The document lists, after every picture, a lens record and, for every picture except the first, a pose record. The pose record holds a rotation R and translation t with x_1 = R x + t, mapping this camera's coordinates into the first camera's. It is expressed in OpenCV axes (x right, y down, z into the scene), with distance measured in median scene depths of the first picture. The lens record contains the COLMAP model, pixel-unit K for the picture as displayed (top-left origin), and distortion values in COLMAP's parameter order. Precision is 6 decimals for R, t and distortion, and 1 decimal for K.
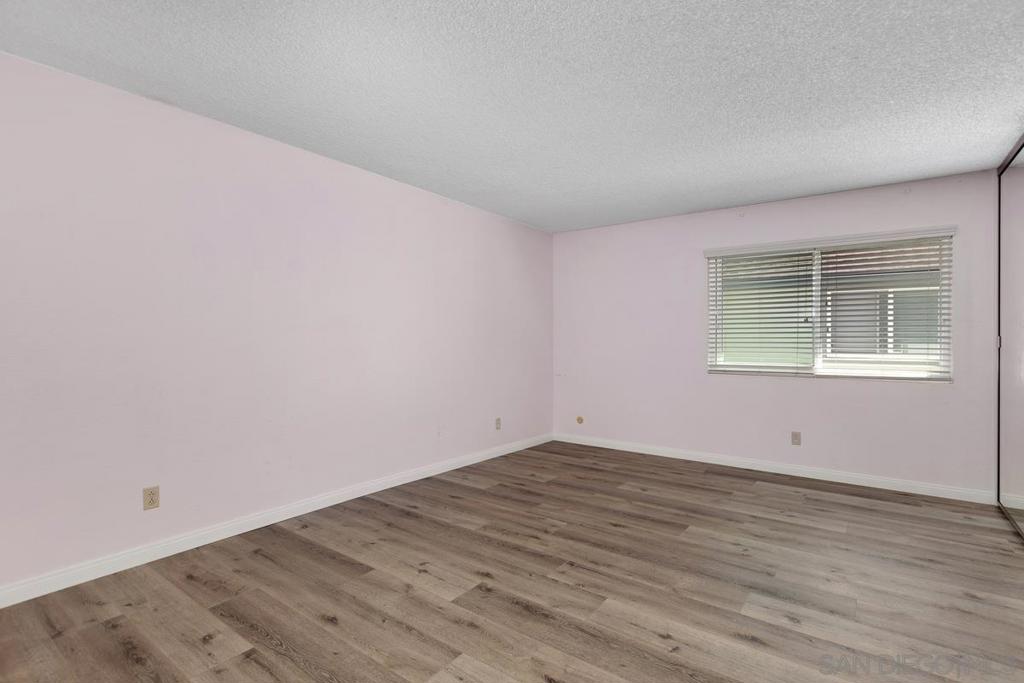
lens RADIAL K [[494.8, 0, 512.0], [0, 494.8, 341.5], [0, 0, 1]] dist [-0.001822, -0.000551]
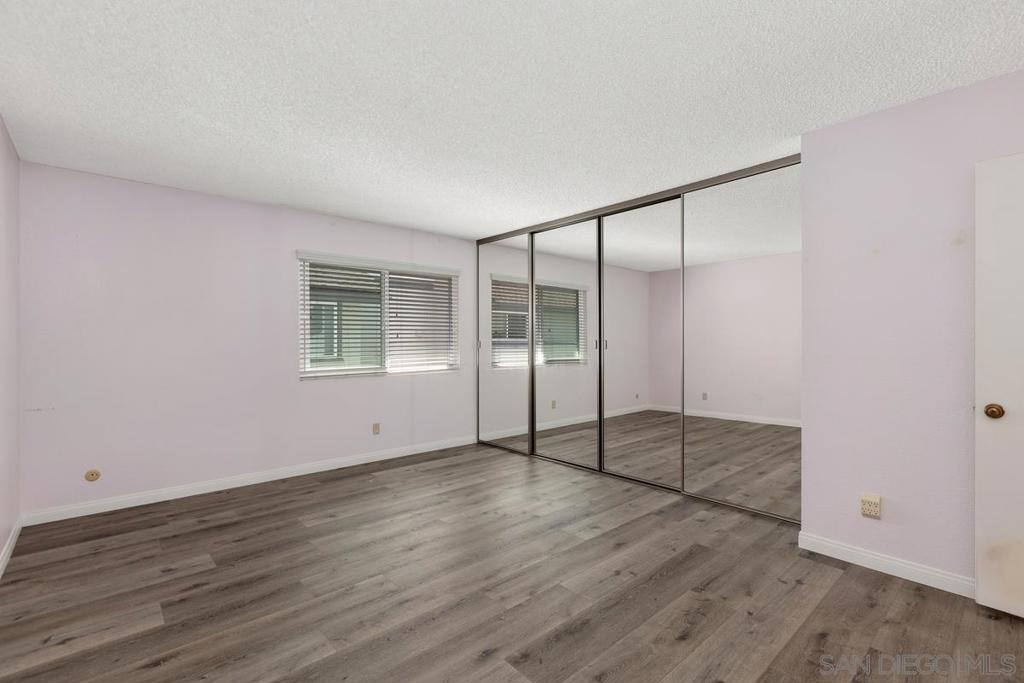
lens RADIAL K [[462.6, 0, 512.0], [0, 462.6, 341.5], [0, 0, 1]] dist [-0.001442, -0.000357]
pose [[0.207805, -0.006105, 0.978151, -0.486141], [0.013929, 0.999898, 0.003281, -0.010364], [-0.978071, 0.012943, 0.207868, 0.526323]]
